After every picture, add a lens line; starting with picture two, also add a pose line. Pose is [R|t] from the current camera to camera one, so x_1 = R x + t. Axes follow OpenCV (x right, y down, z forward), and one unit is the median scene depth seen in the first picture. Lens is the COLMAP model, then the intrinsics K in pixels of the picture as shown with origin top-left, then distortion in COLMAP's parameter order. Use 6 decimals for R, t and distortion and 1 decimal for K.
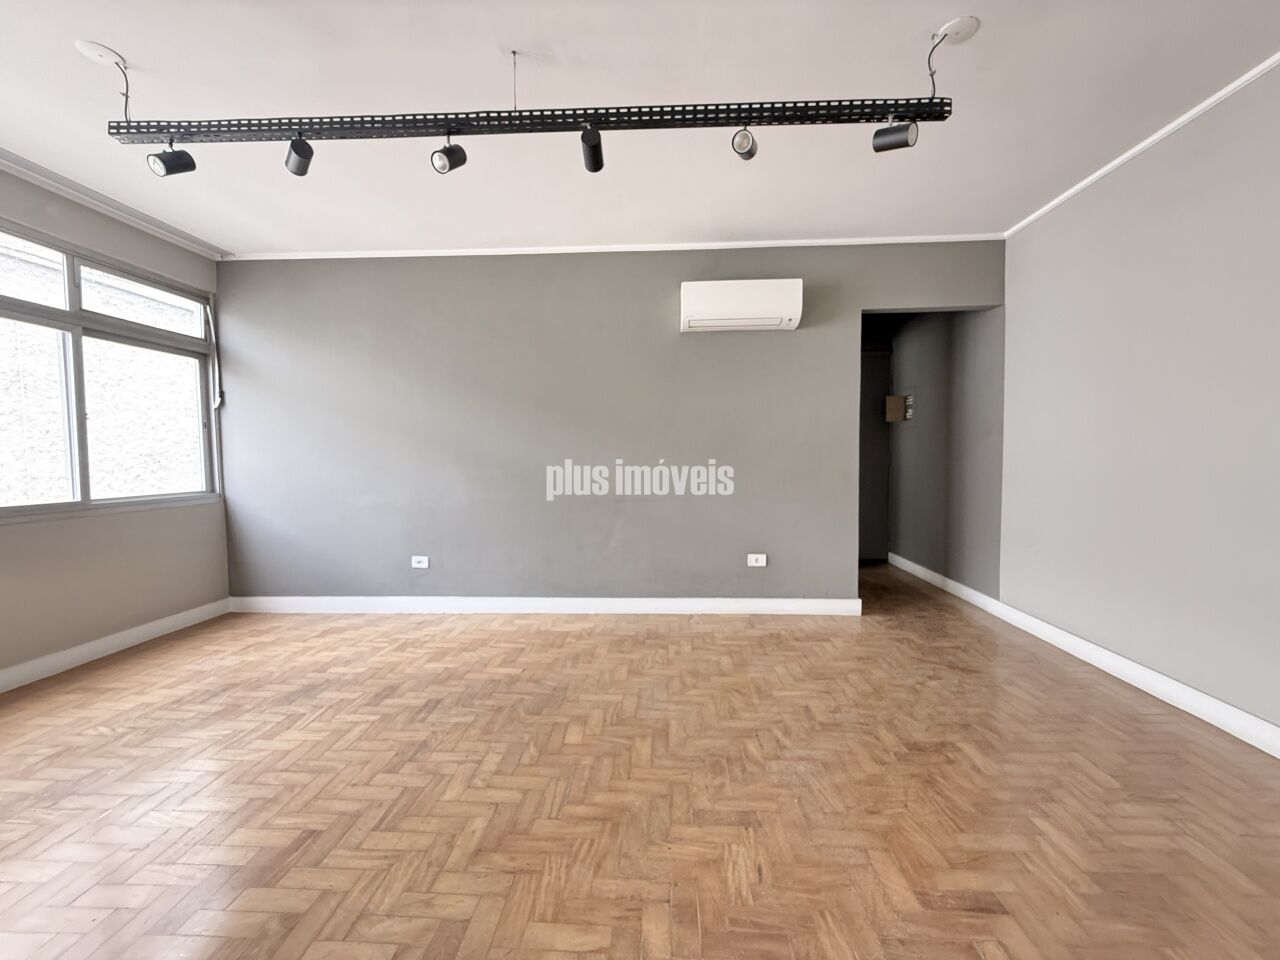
lens RADIAL K [[511.1, 0, 639.6], [0, 511.1, 482.3], [0, 0, 1]] dist [-0.000953, 0.000055]
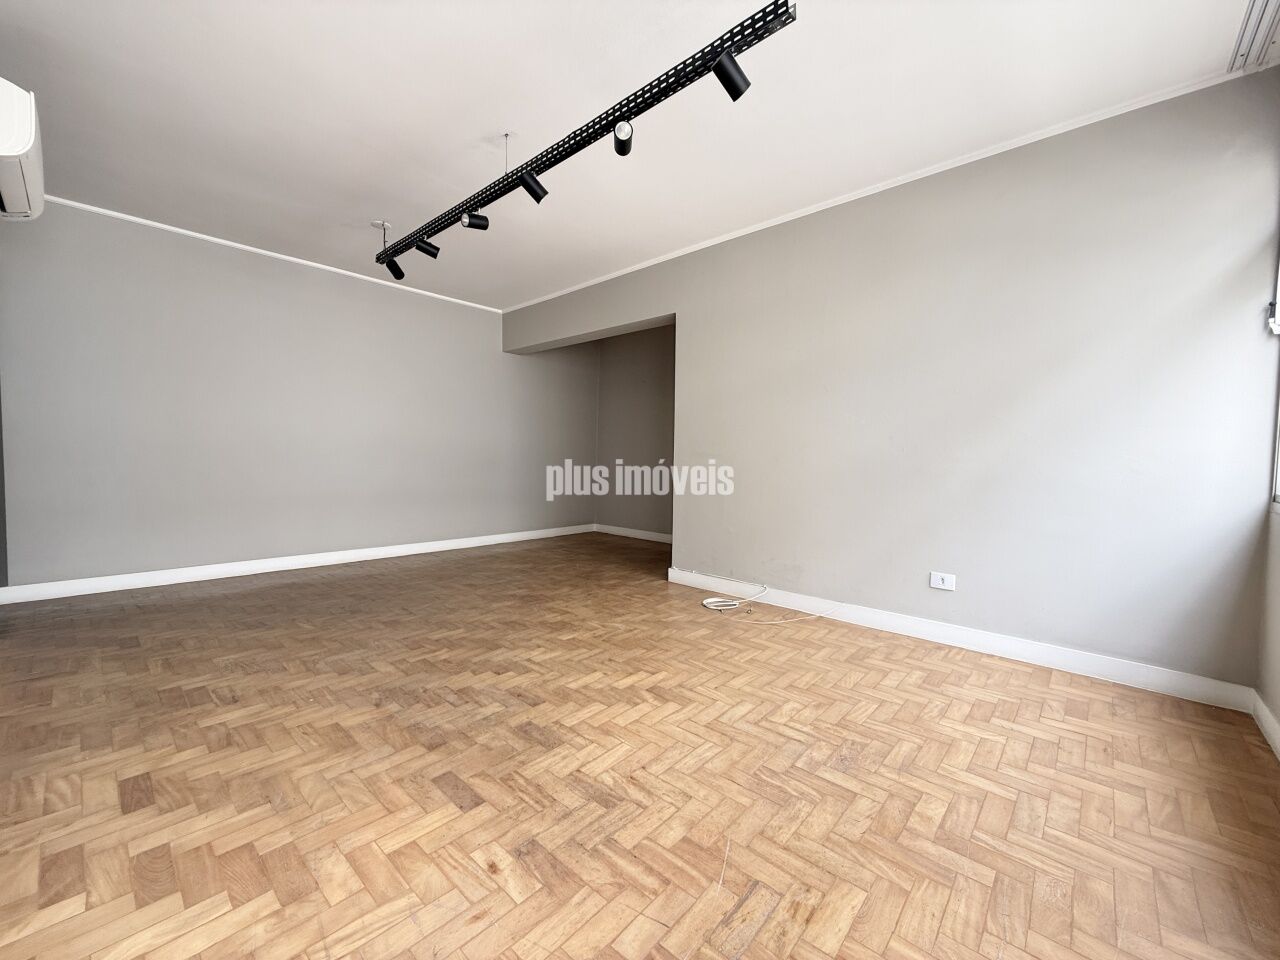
lens RADIAL K [[512.8, 0, 640.0], [0, 512.8, 480.0], [0, 0, 1]] dist [-0.000027, 0.000438]
pose [[-0.774218, -0.030471, 0.632185, -0.777628], [0.022035, 0.996937, 0.075038, -0.001060], [-0.632536, 0.072026, -0.771175, 1.034555]]
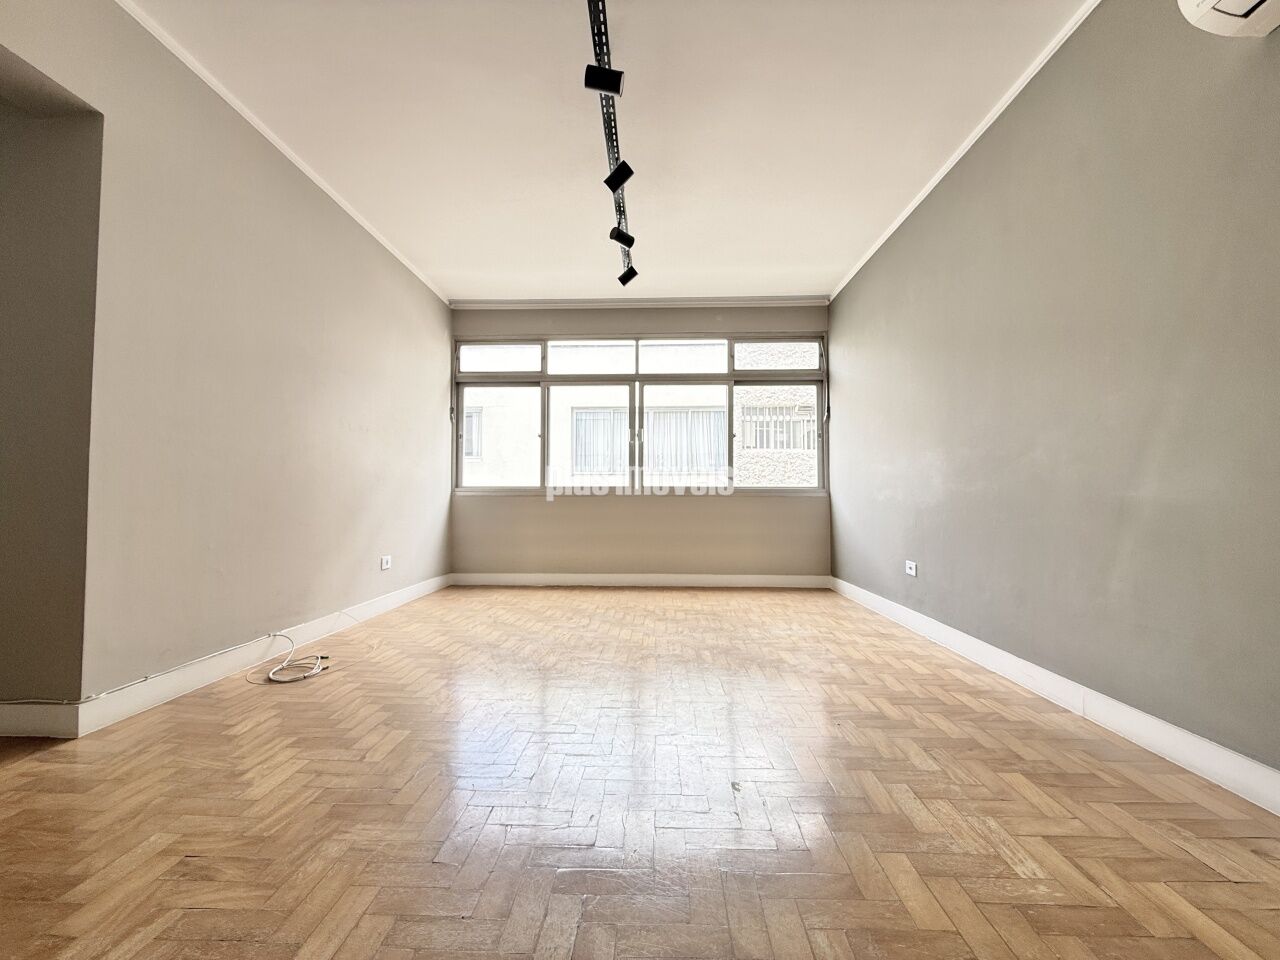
lens RADIAL K [[510.9, 0, 639.2], [0, 510.9, 480.9], [0, 0, 1]] dist [-0.000415, 0.000002]
pose [[0.014874, -0.024255, -0.999595, 0.462135], [-0.053108, 0.998275, -0.025013, 0.064192], [0.998478, 0.053459, 0.013560, 0.593410]]
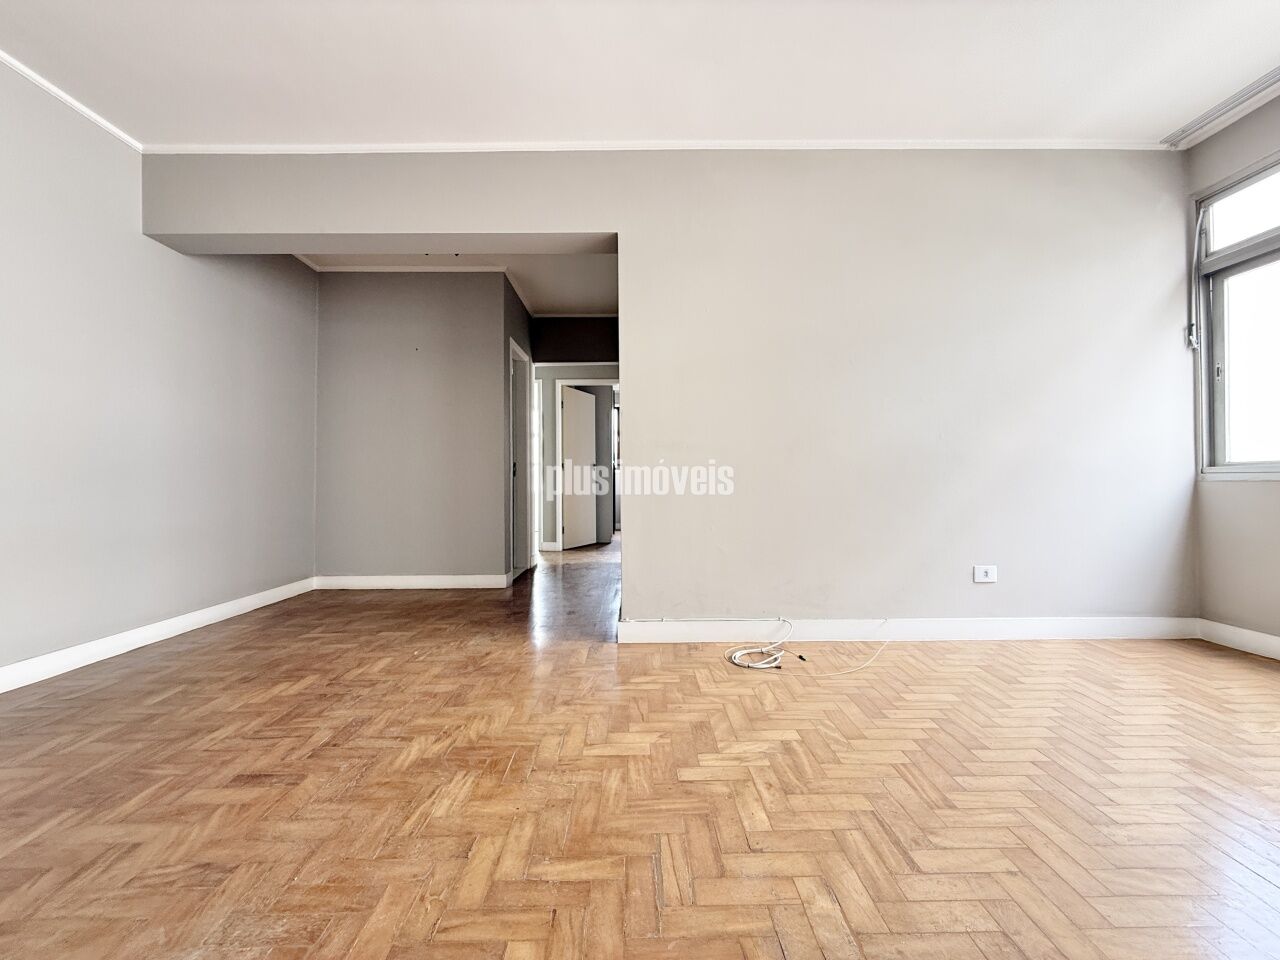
lens RADIAL K [[512.8, 0, 640.0], [0, 512.8, 480.0], [0, 0, 1]] dist [-0.000027, 0.000438]
pose [[-0.997879, 0.016496, -0.062970, -0.045985], [0.013657, 0.998882, 0.045255, 0.048226], [0.063647, 0.044299, -0.996989, 0.839552]]
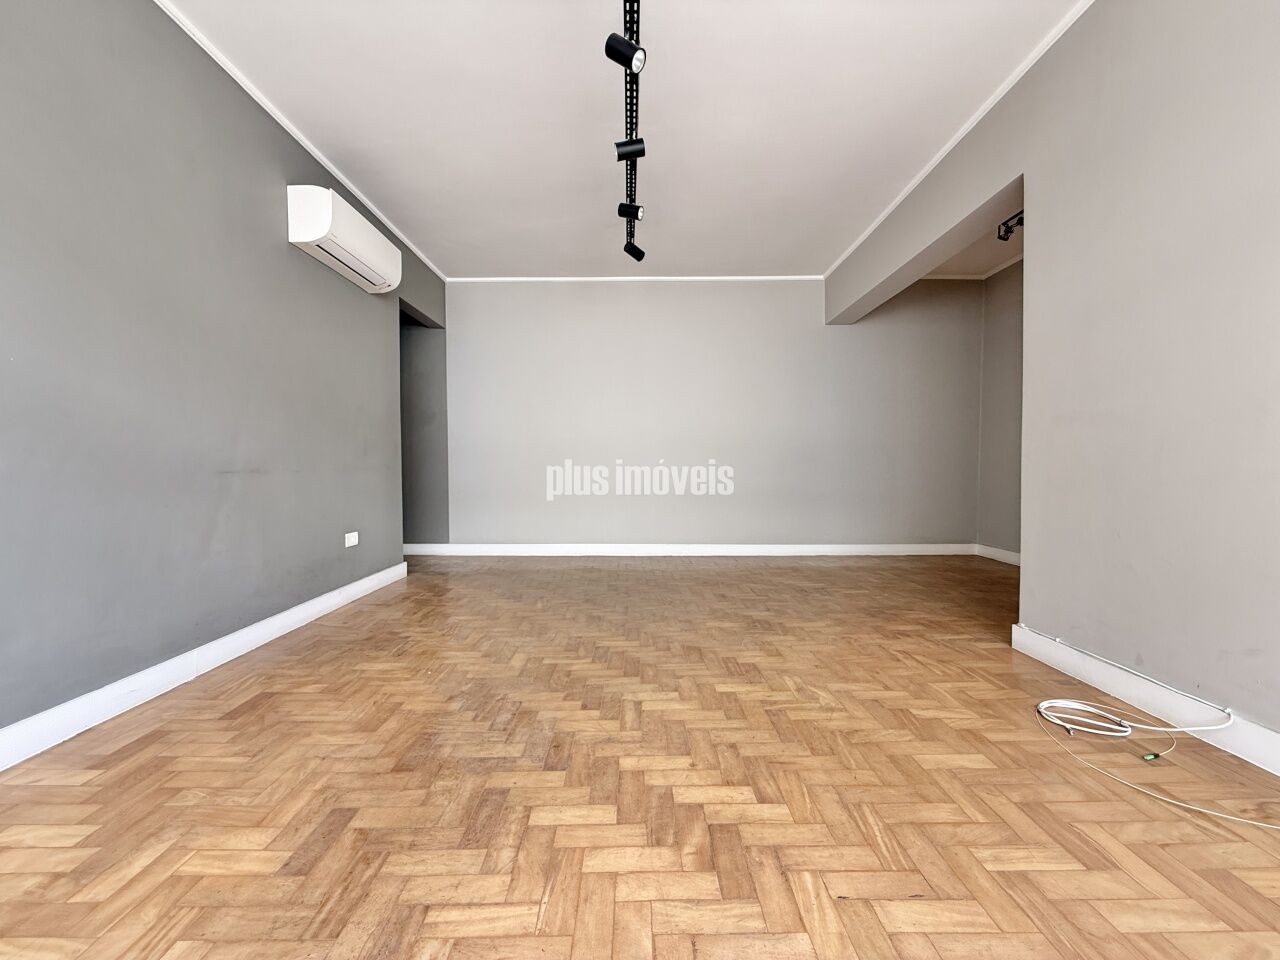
lens RADIAL K [[512.2, 0, 637.1], [0, 512.2, 481.0], [0, 0, 1]] dist [-0.000264, 0.000272]
pose [[-0.052664, -0.016322, 0.998479, -0.727233], [0.054658, 0.998320, 0.019202, 0.067117], [-0.997115, 0.055586, -0.051684, 0.592635]]
